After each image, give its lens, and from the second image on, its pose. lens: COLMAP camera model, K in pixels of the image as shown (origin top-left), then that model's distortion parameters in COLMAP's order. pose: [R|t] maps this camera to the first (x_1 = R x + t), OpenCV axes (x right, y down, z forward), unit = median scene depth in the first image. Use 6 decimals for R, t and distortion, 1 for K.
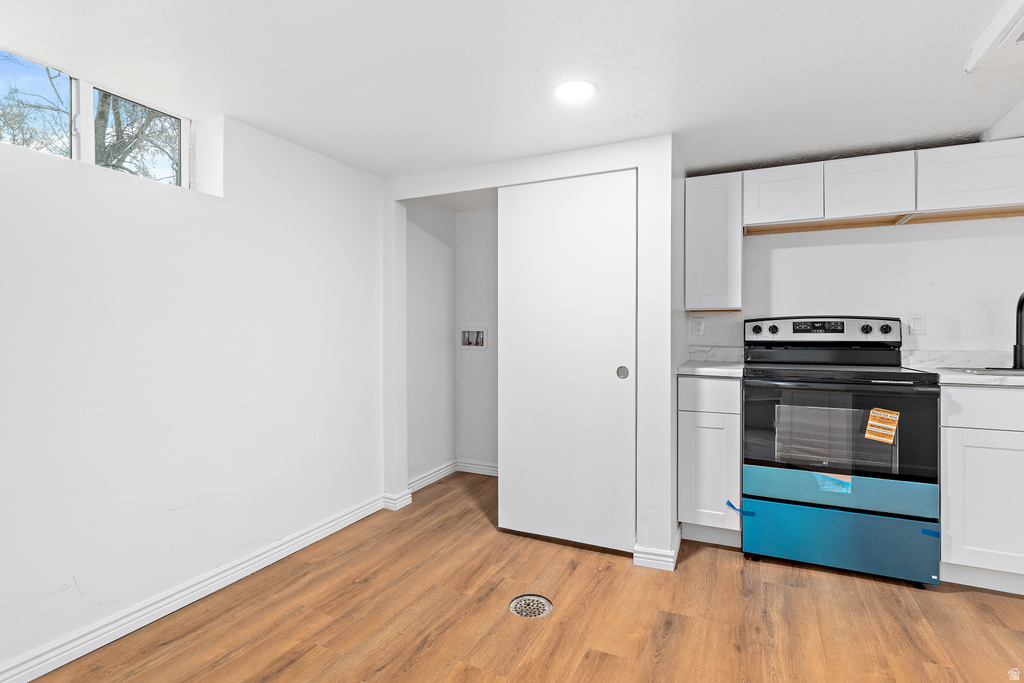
lens RADIAL K [[490.9, 0, 509.1], [0, 490.9, 322.6], [0, 0, 1]] dist [-0.000266, 0.000306]
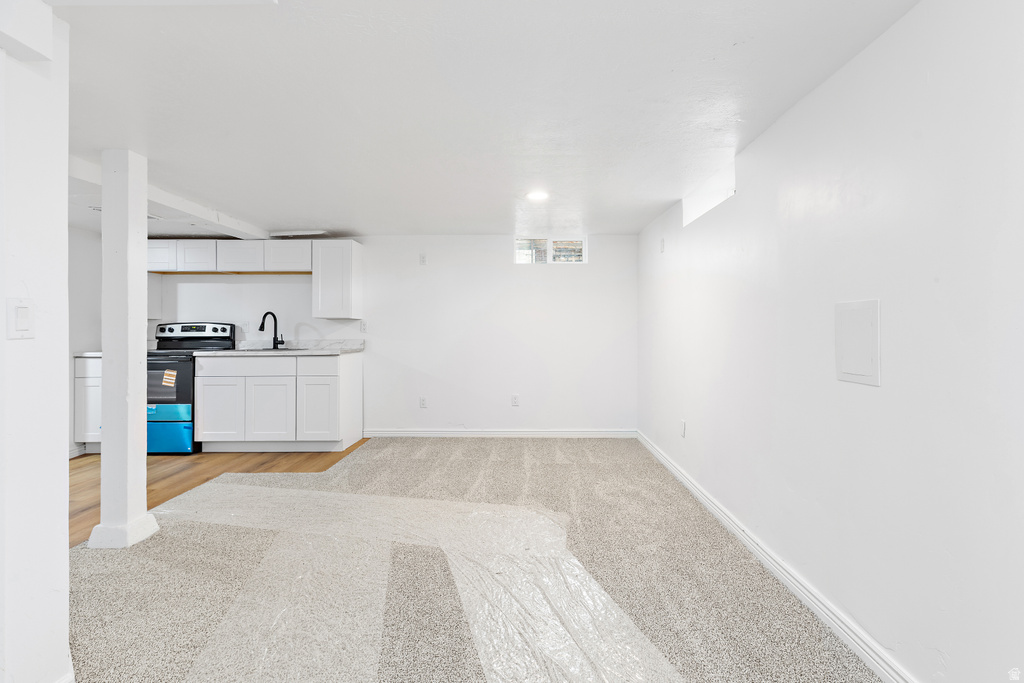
lens RADIAL K [[468.4, 0, 519.5], [0, 468.4, 332.5], [0, 0, 1]] dist [0.002336, -0.000192]
pose [[0.914768, -0.009376, 0.403870, 1.124958], [0.001478, 0.999802, 0.019862, -0.010259], [-0.403976, -0.017572, 0.914601, -1.153895]]
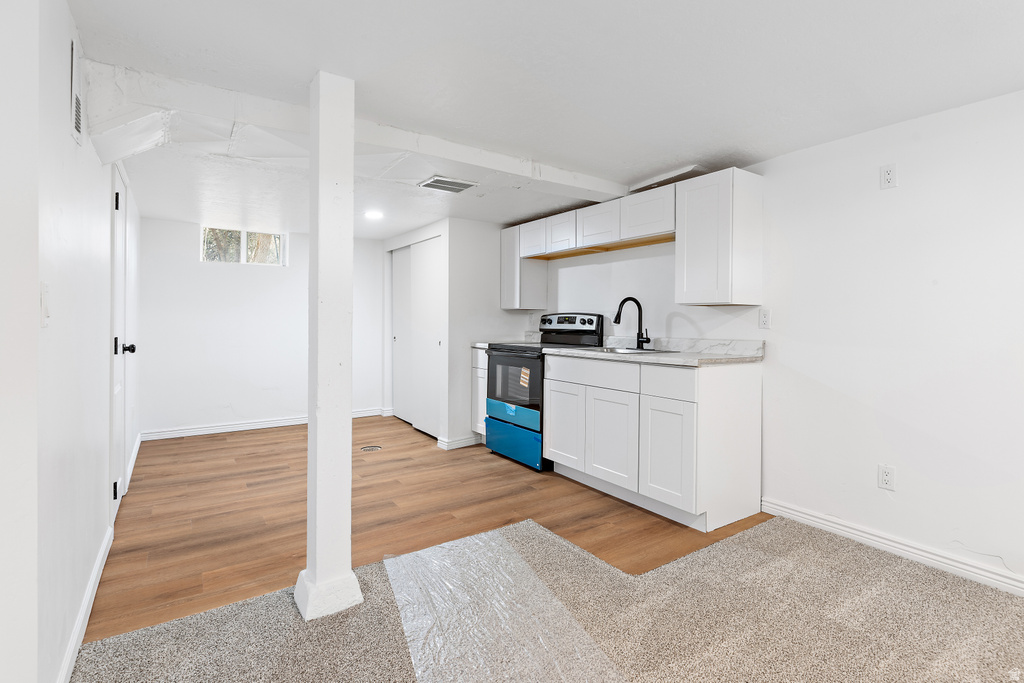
lens RADIAL K [[490.9, 0, 523.4], [0, 490.9, 317.2], [0, 0, 1]] dist [-0.000266, 0.000306]
pose [[0.860748, -0.000363, -0.509032, 1.415805], [-0.000592, 0.999998, -0.001714, 0.002402], [0.509032, 0.001777, 0.860746, -0.424411]]
